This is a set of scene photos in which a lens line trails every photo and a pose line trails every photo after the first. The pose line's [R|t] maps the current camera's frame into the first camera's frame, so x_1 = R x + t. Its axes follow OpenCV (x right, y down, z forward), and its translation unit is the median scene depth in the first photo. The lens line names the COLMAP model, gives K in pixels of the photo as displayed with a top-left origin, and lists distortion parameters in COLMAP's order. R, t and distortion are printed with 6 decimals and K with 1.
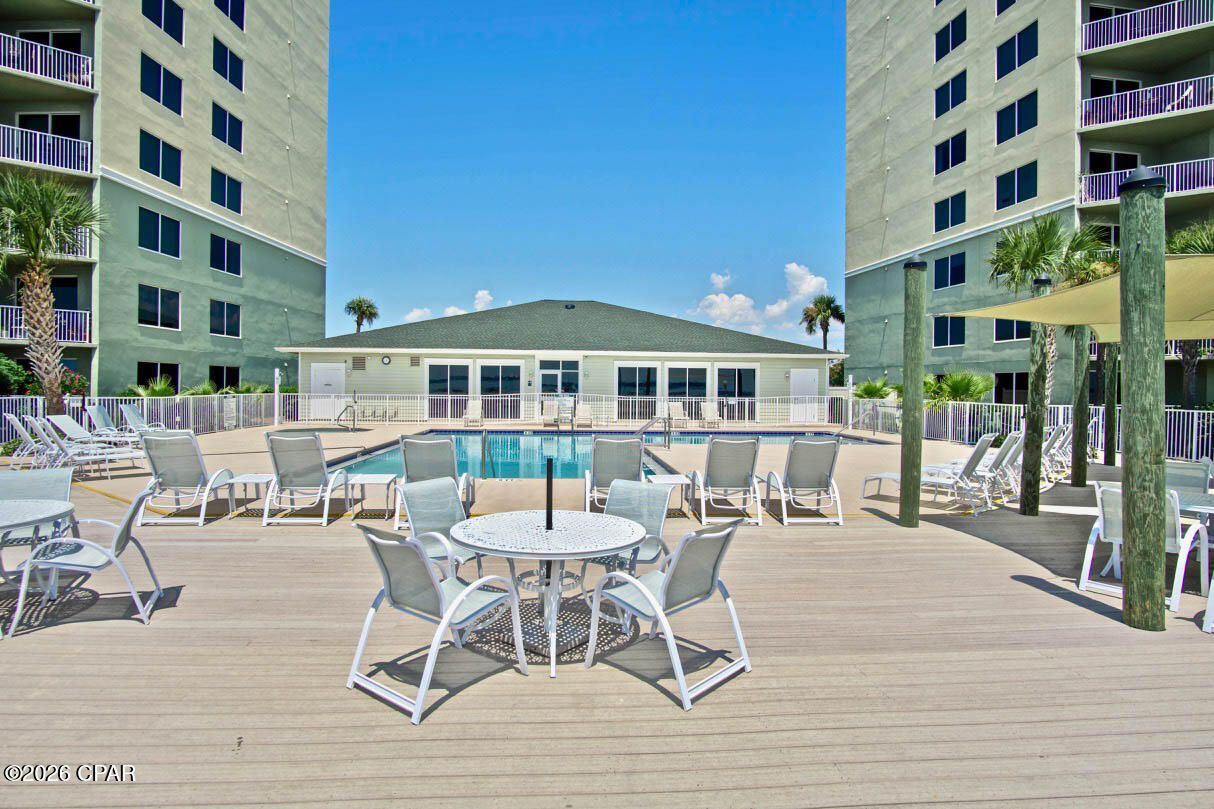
lens RADIAL K [[647.6, 0, 610.1], [0, 647.6, 396.8], [0, 0, 1]] dist [-0.030687, 0.006229]
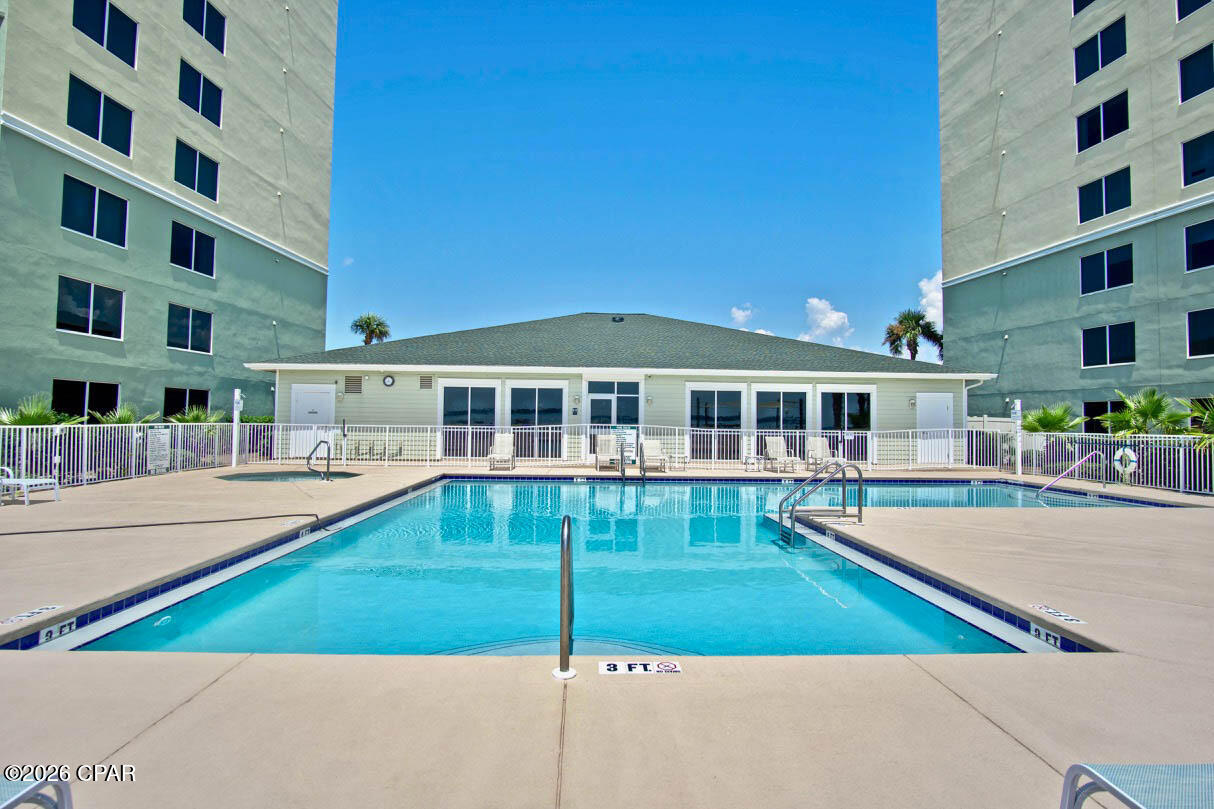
lens RADIAL K [[647.6, 0, 610.6], [0, 647.6, 398.7], [0, 0, 1]] dist [-0.030687, 0.006229]
pose [[0.999511, 0.001451, -0.031231, -0.056688], [-0.003003, 0.998759, -0.049716, 0.001868], [0.031120, 0.049786, 0.998275, 0.233242]]
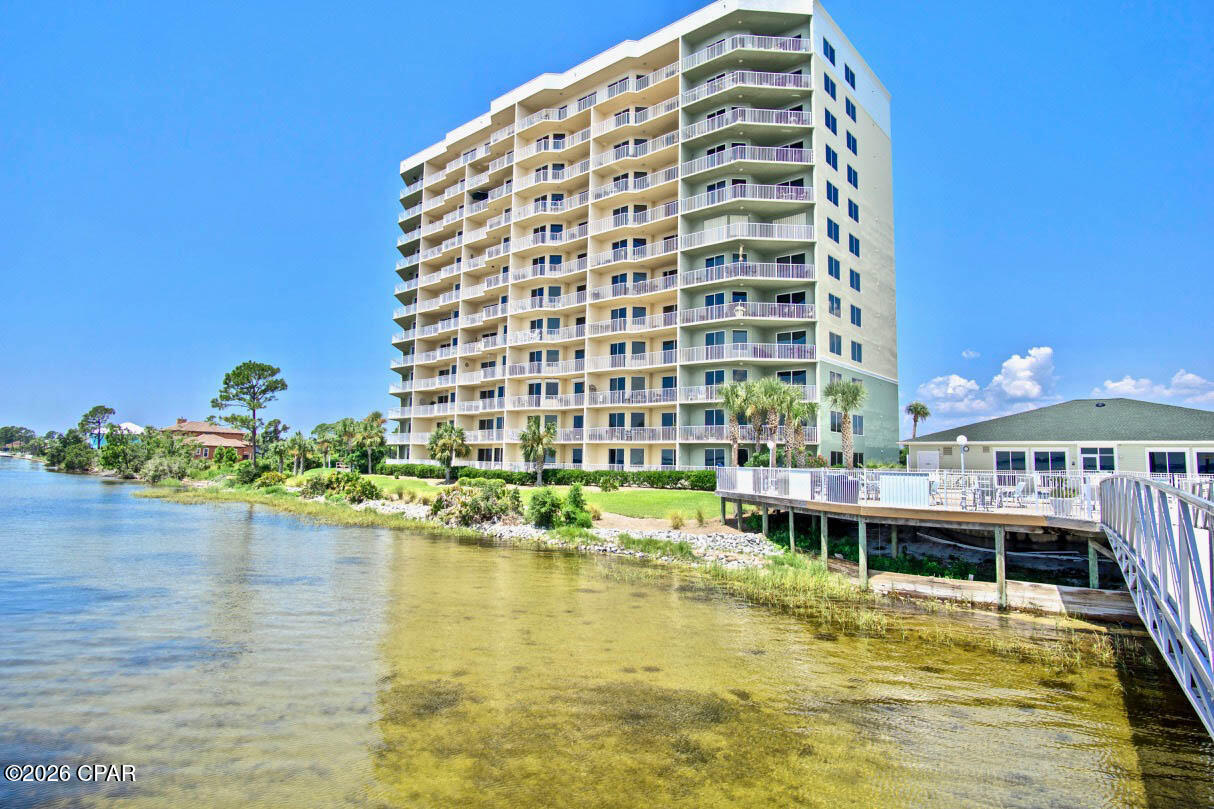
lens RADIAL K [[647.6, 0, 609.8], [0, 647.6, 403.2], [0, 0, 1]] dist [-0.030687, 0.006229]
pose [[0.765724, -0.051654, -0.641092, 0.005802], [-0.020978, 0.994234, -0.105164, 0.017122], [0.642827, 0.093975, 0.760225, -0.768477]]
